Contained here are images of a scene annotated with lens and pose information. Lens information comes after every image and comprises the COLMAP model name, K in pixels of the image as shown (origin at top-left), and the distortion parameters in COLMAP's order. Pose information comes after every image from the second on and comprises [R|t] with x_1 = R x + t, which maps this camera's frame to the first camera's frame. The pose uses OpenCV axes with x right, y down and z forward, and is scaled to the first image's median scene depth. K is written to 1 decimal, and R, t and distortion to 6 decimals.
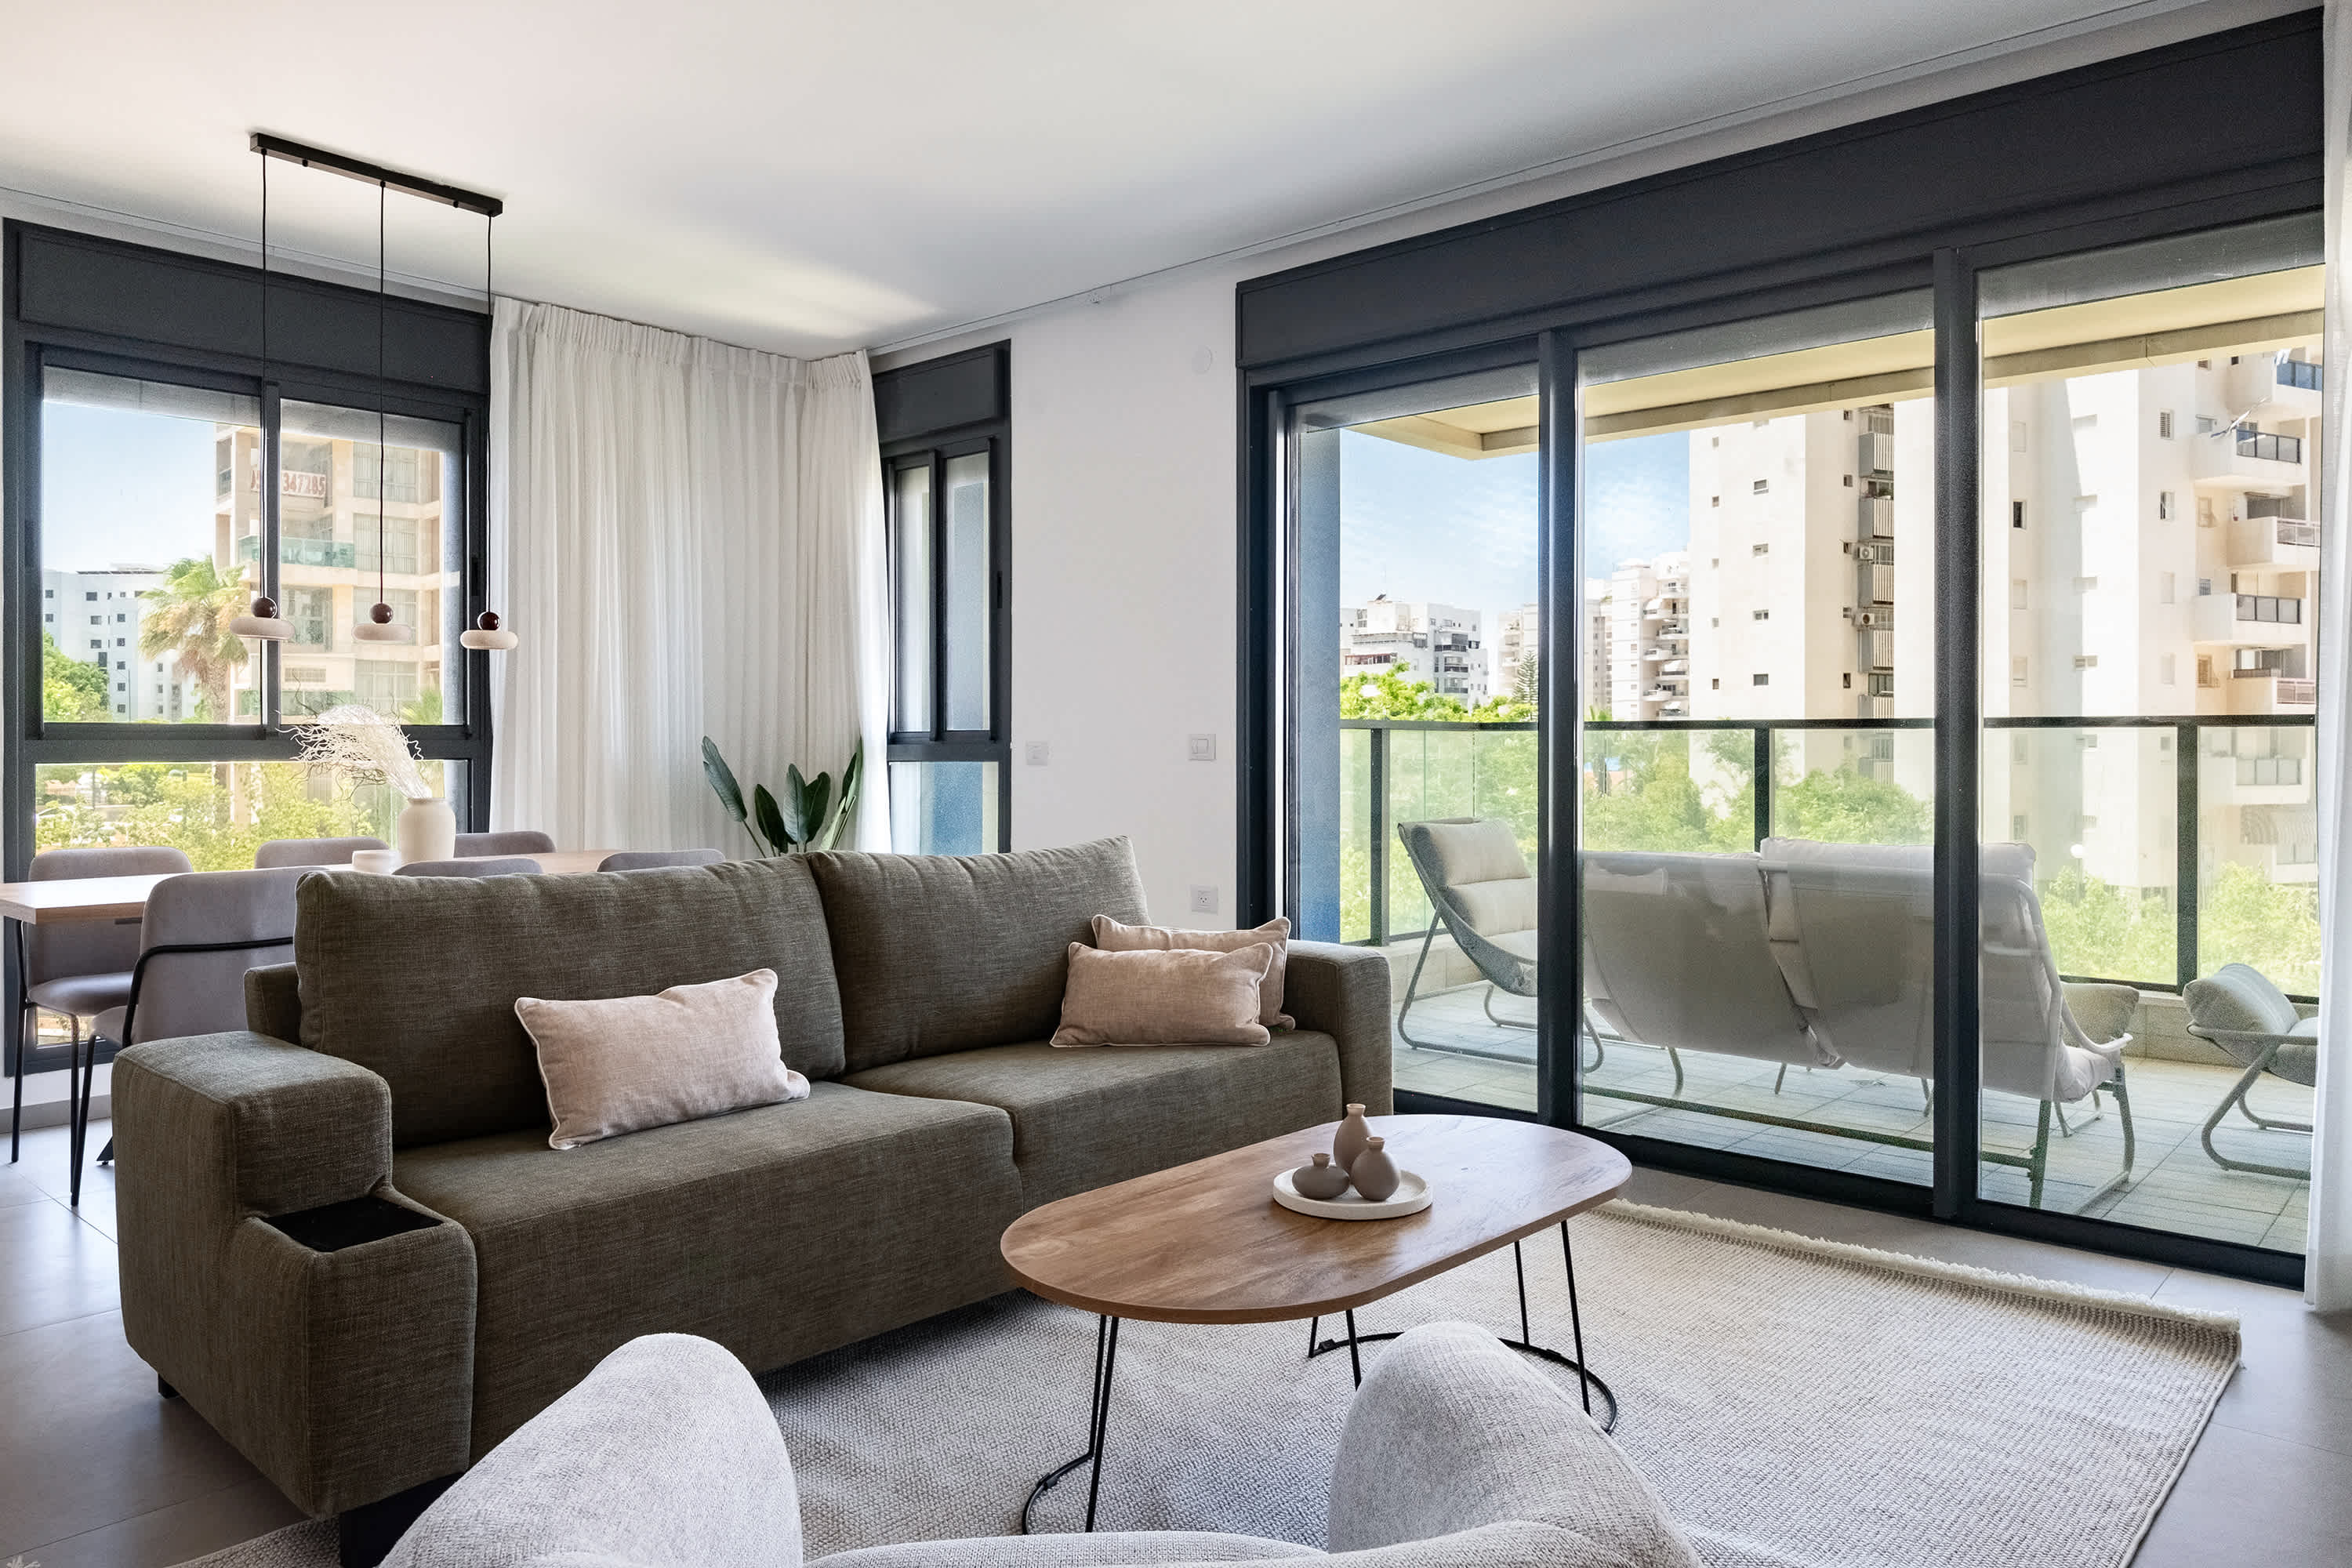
lens RADIAL K [[1564.8, 0, 1188.6], [0, 1564.8, 742.0], [0, 0, 1]] dist [0.006616, -0.016087]
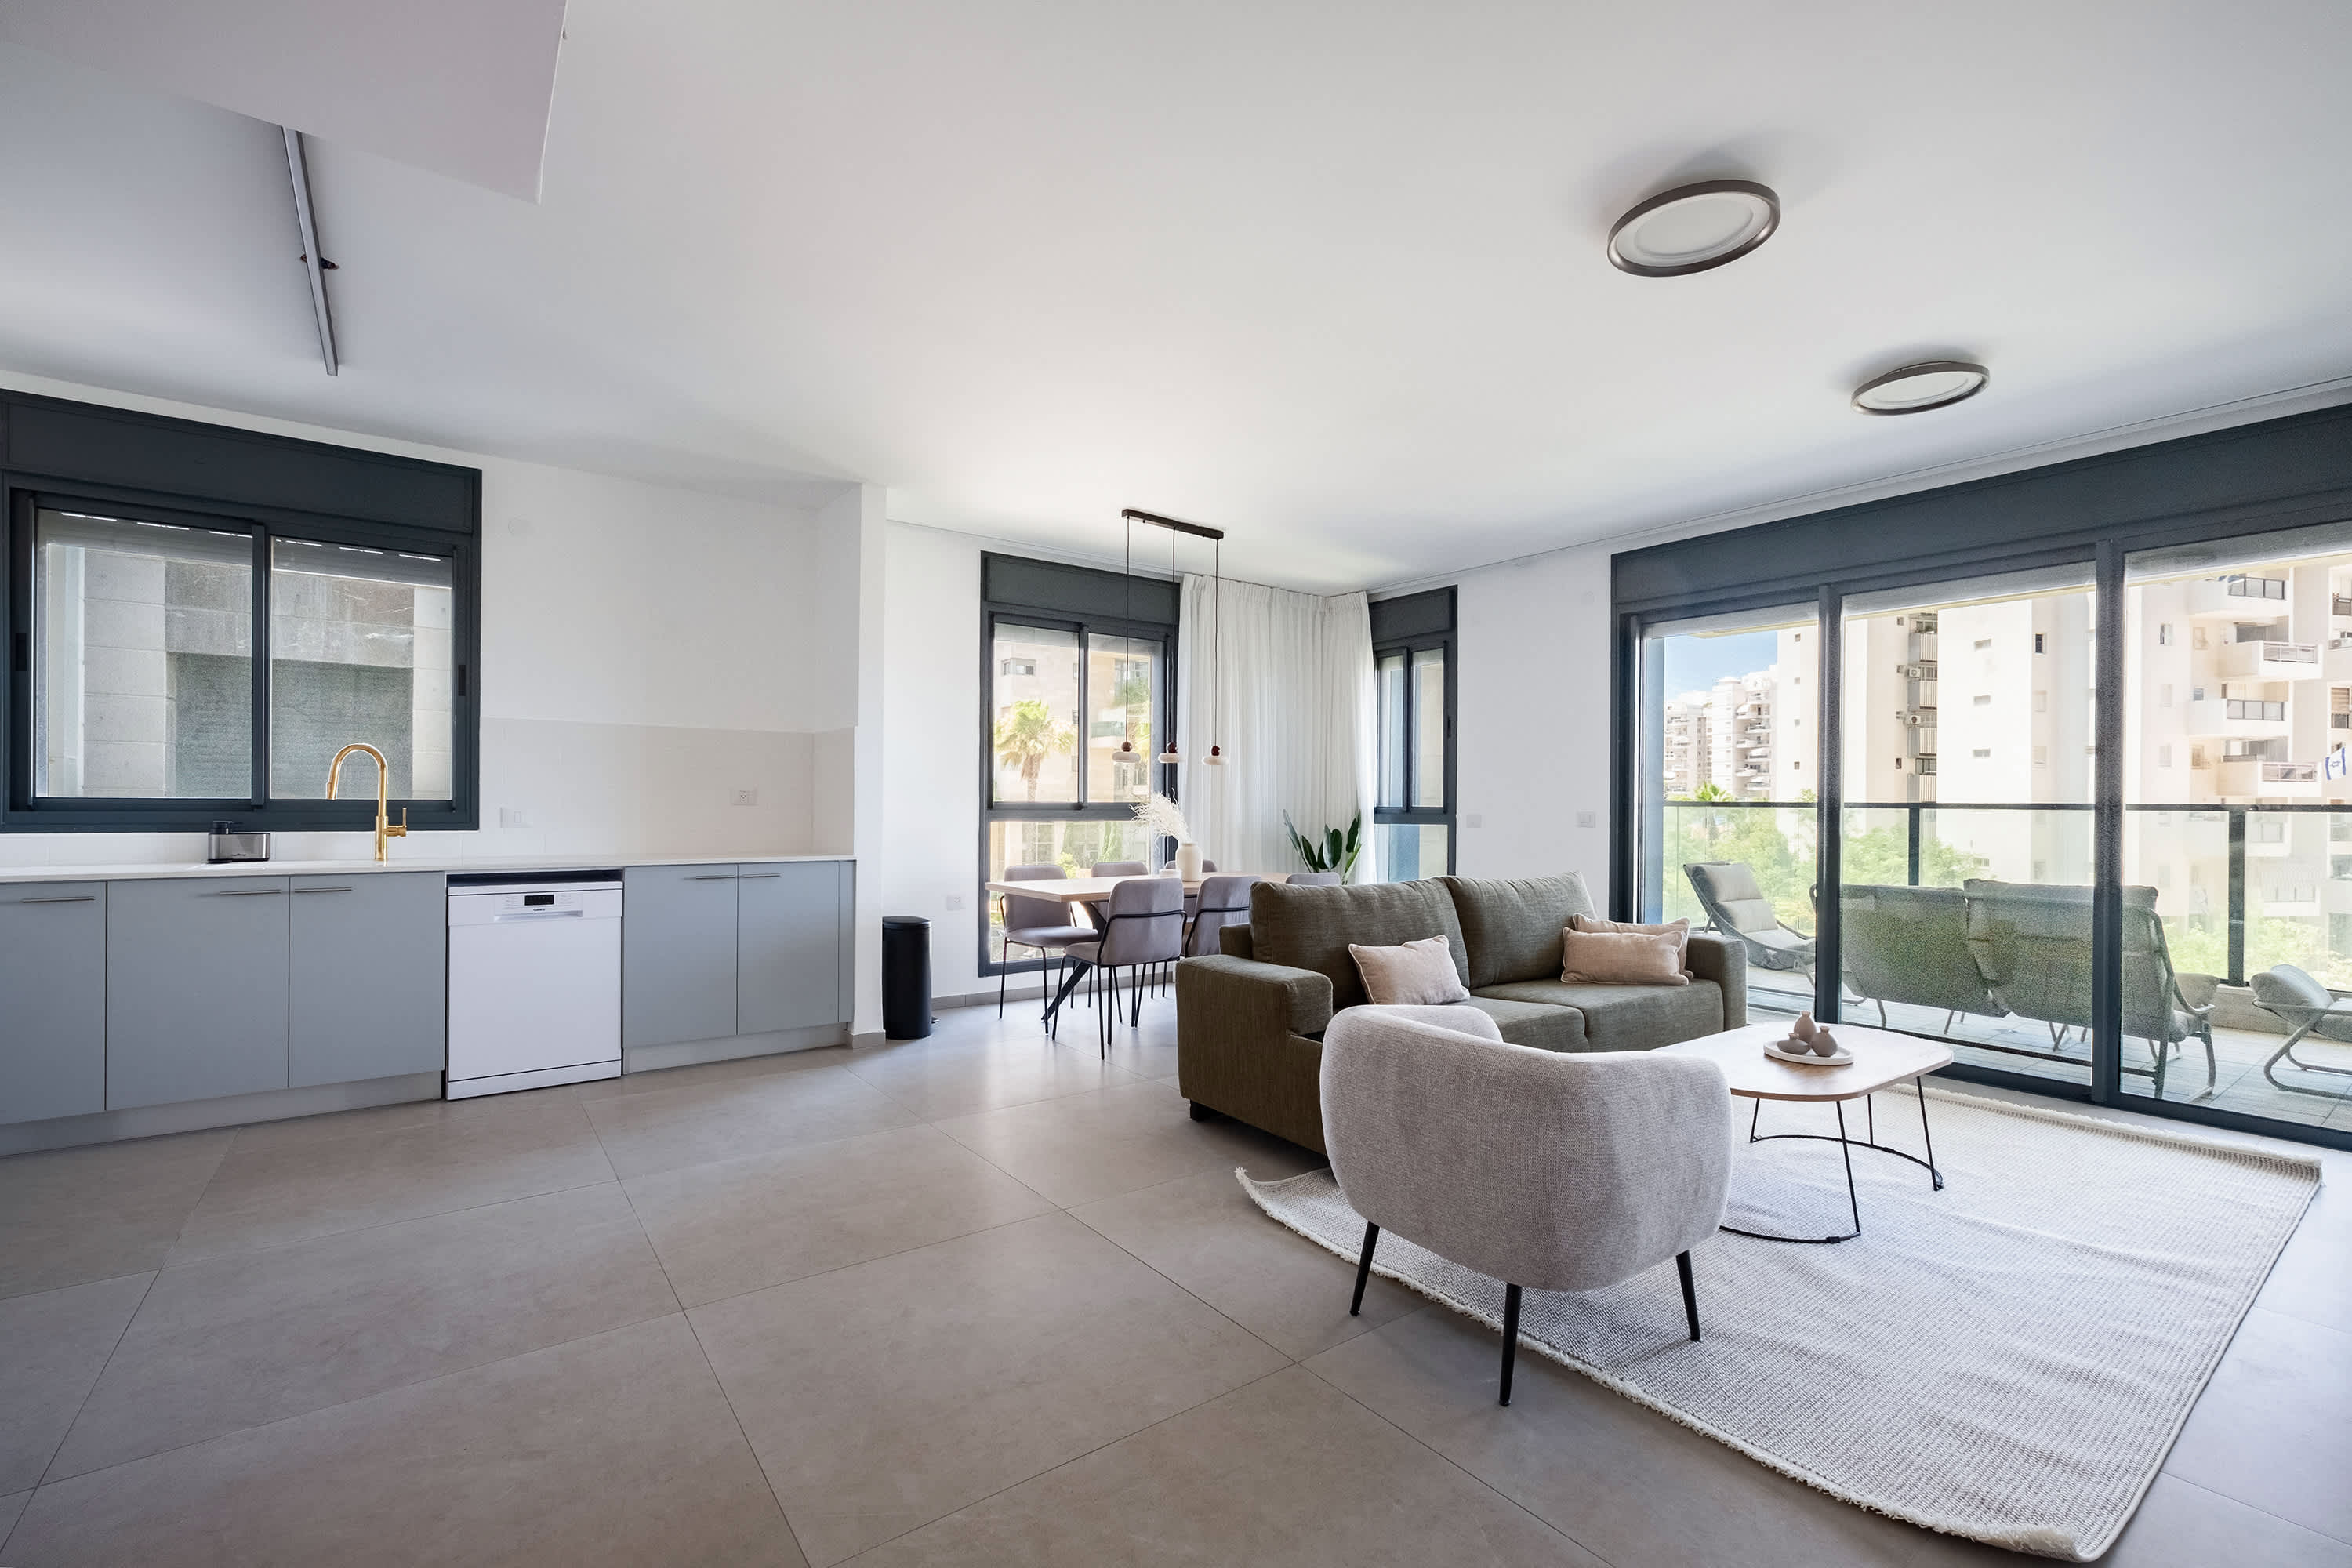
lens RADIAL K [[1019.1, 0, 1210.5], [0, 1019.1, 803.9], [0, 0, 1]] dist [-0.008371, 0.004616]
pose [[0.981581, 0.008680, -0.190852, -0.190746], [-0.008185, 0.999961, 0.003384, -0.014726], [0.190874, -0.001759, 0.981613, -0.203079]]
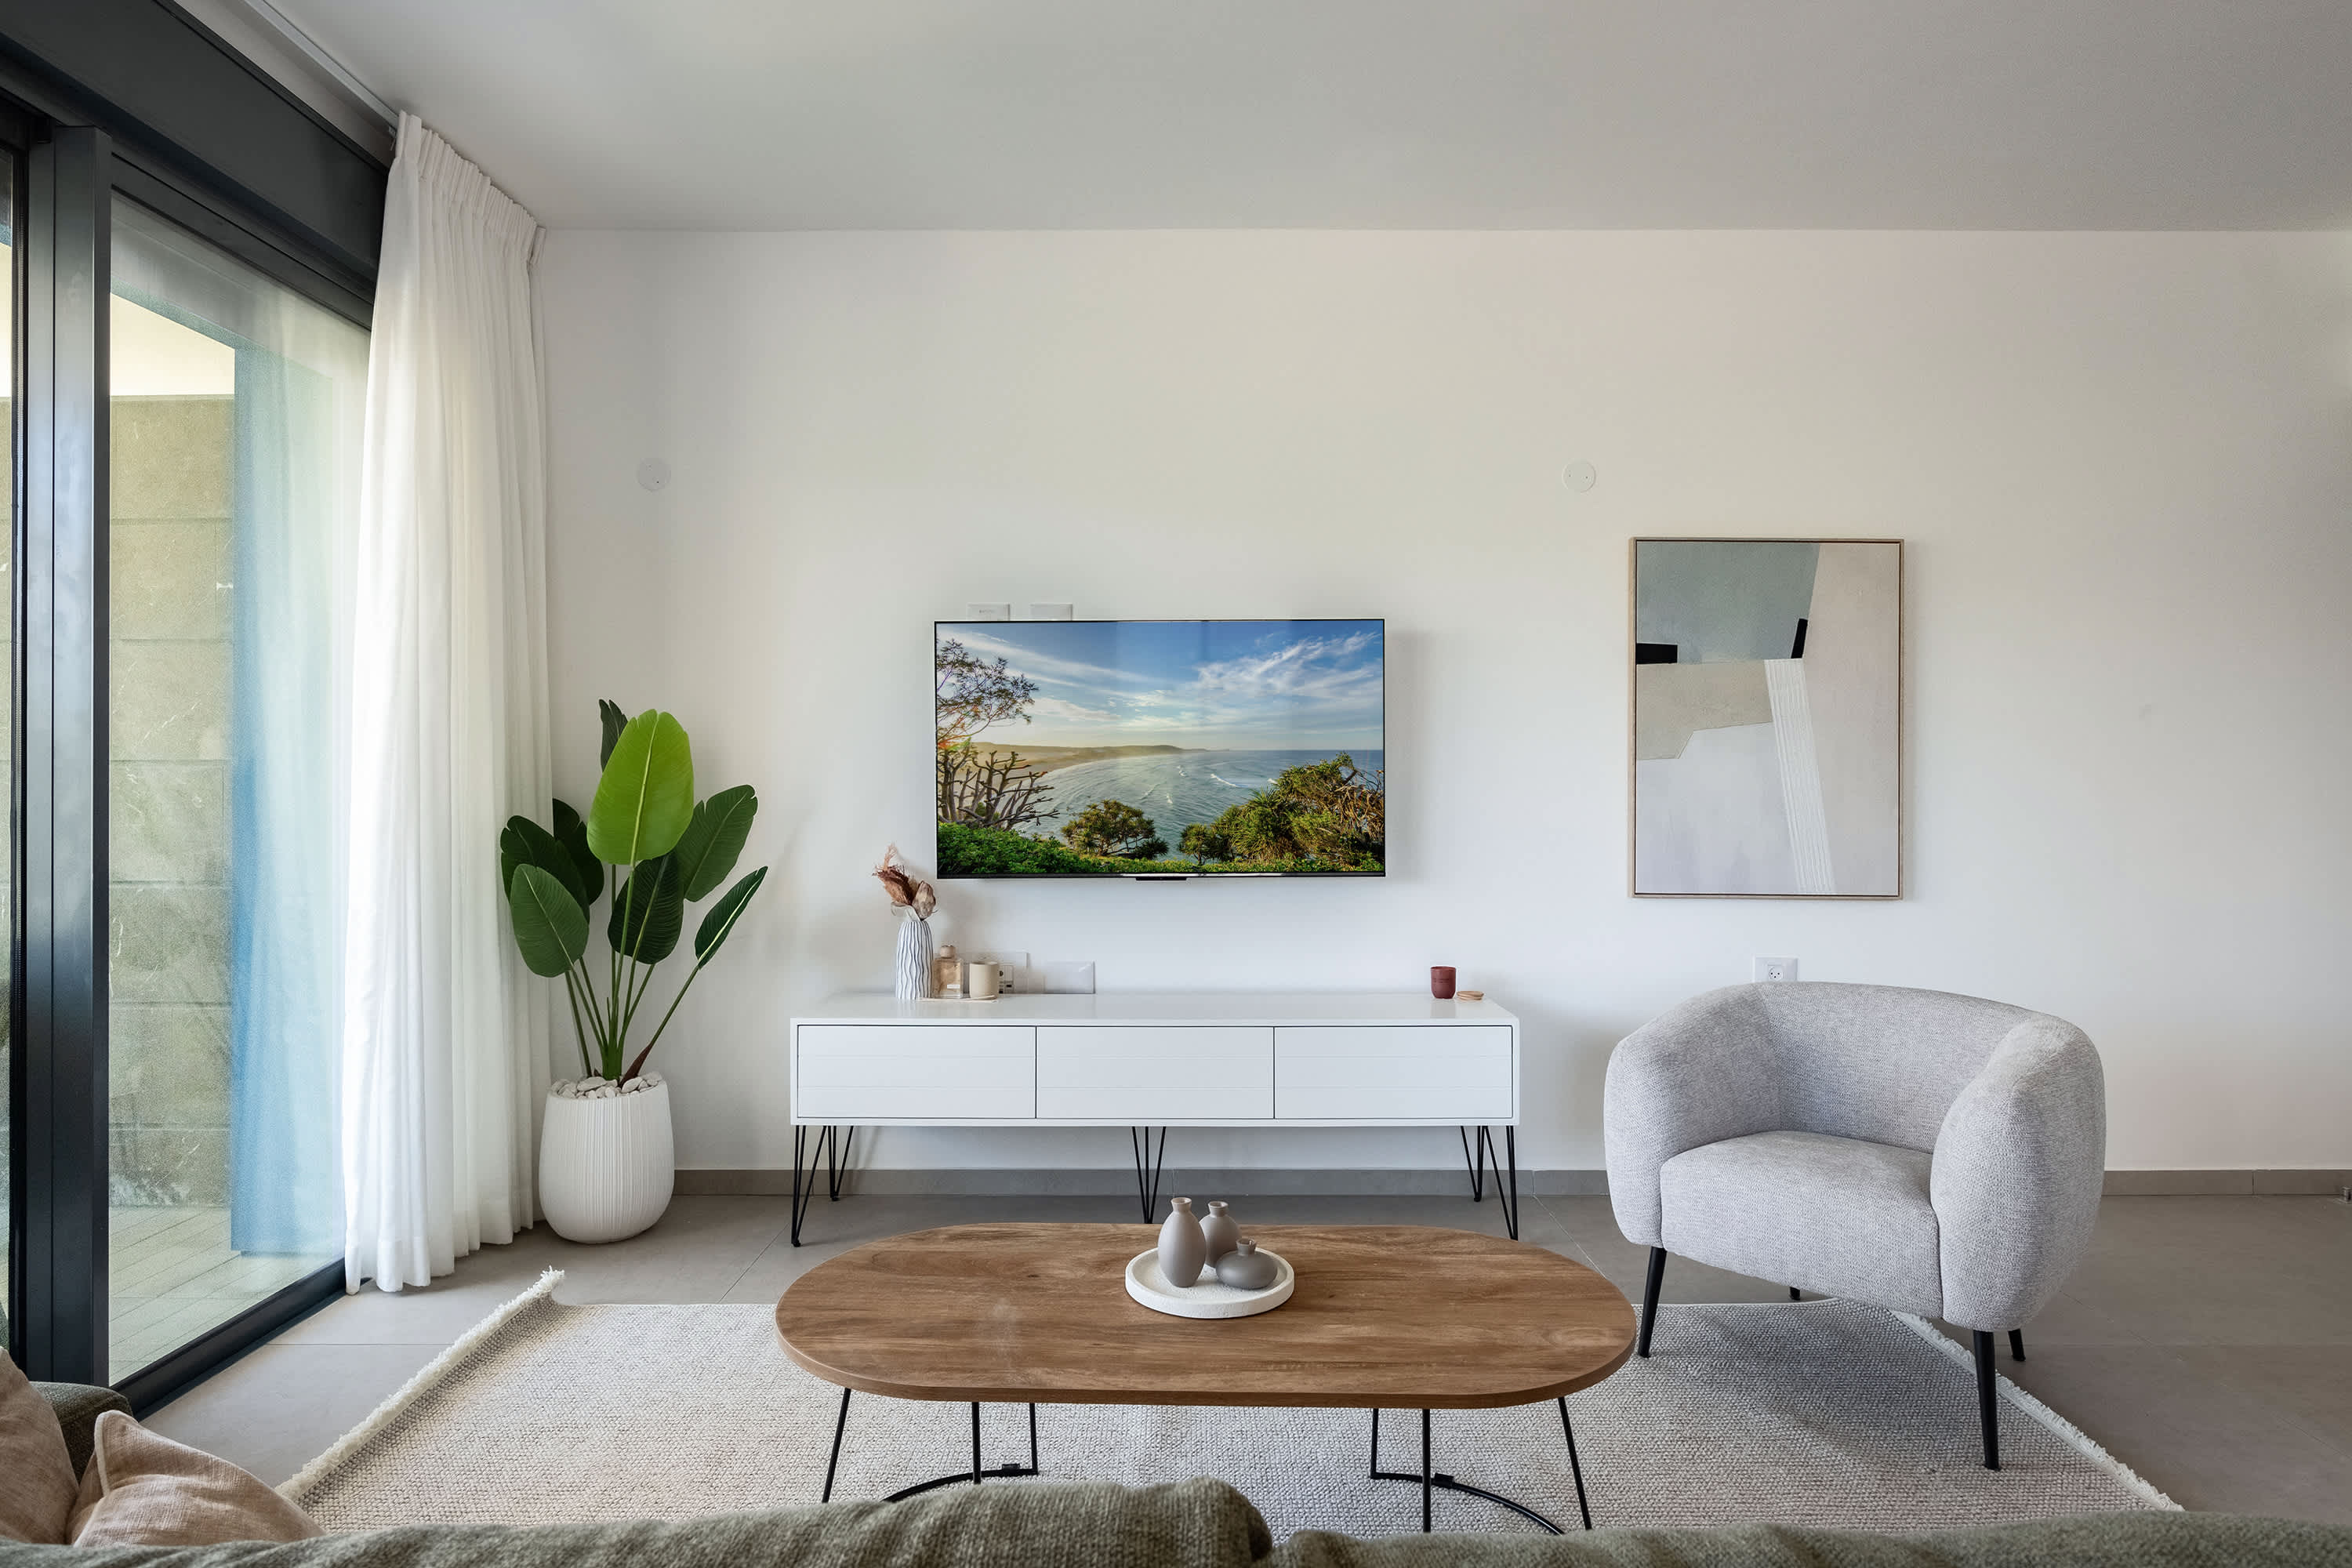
lens RADIAL K [[1353.2, 0, 1144.0], [0, 1353.2, 763.4], [0, 0, 1]] dist [-0.005650, -0.000528]
pose [[-0.652117, 0.011871, 0.758026, -0.234356], [-0.000344, 0.999873, -0.015955, -0.004950], [-0.758119, -0.010665, -0.652029, 0.748334]]
